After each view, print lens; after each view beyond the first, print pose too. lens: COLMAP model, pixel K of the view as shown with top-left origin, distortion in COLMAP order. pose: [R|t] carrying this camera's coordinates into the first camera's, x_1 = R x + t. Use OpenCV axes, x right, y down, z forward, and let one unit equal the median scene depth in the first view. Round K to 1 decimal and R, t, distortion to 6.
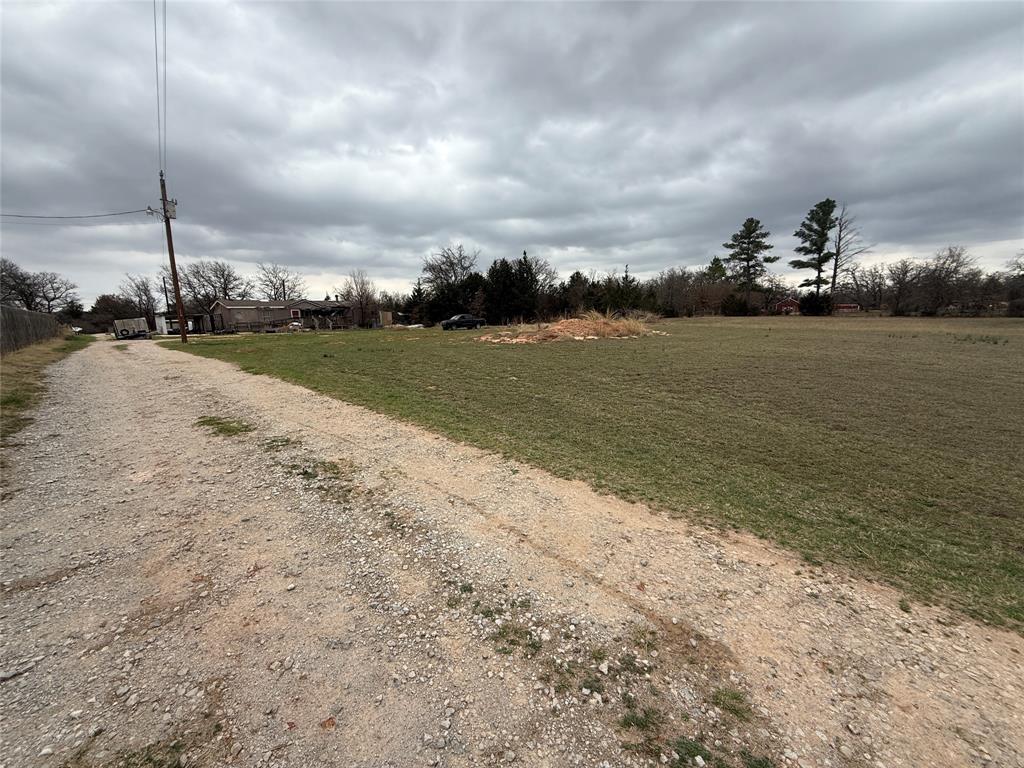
lens RADIAL K [[397.8, 0, 516.8], [0, 397.8, 381.2], [0, 0, 1]] dist [-0.001319, -0.000151]
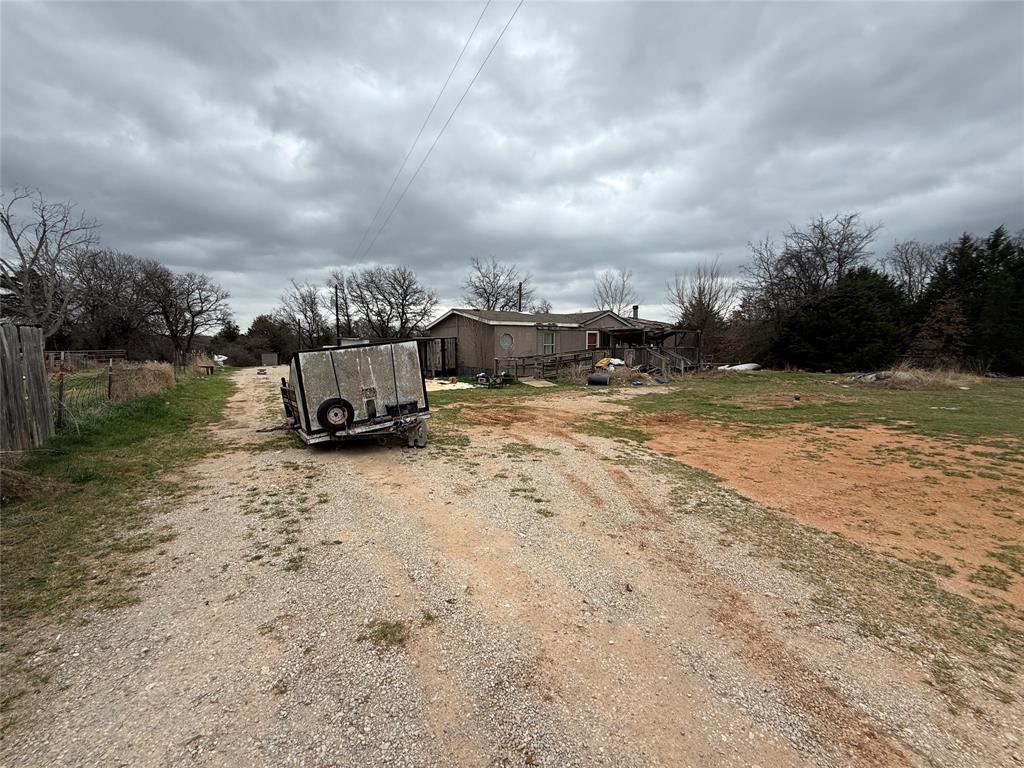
lens RADIAL K [[408.3, 0, 517.2], [0, 408.3, 375.3], [0, 0, 1]] dist [0.004518, 0.000077]
pose [[0.971901, 0.035878, -0.232641, -0.414105], [-0.057475, 0.994573, -0.086730, -0.062408], [0.228266, 0.097664, 0.968688, 0.400553]]
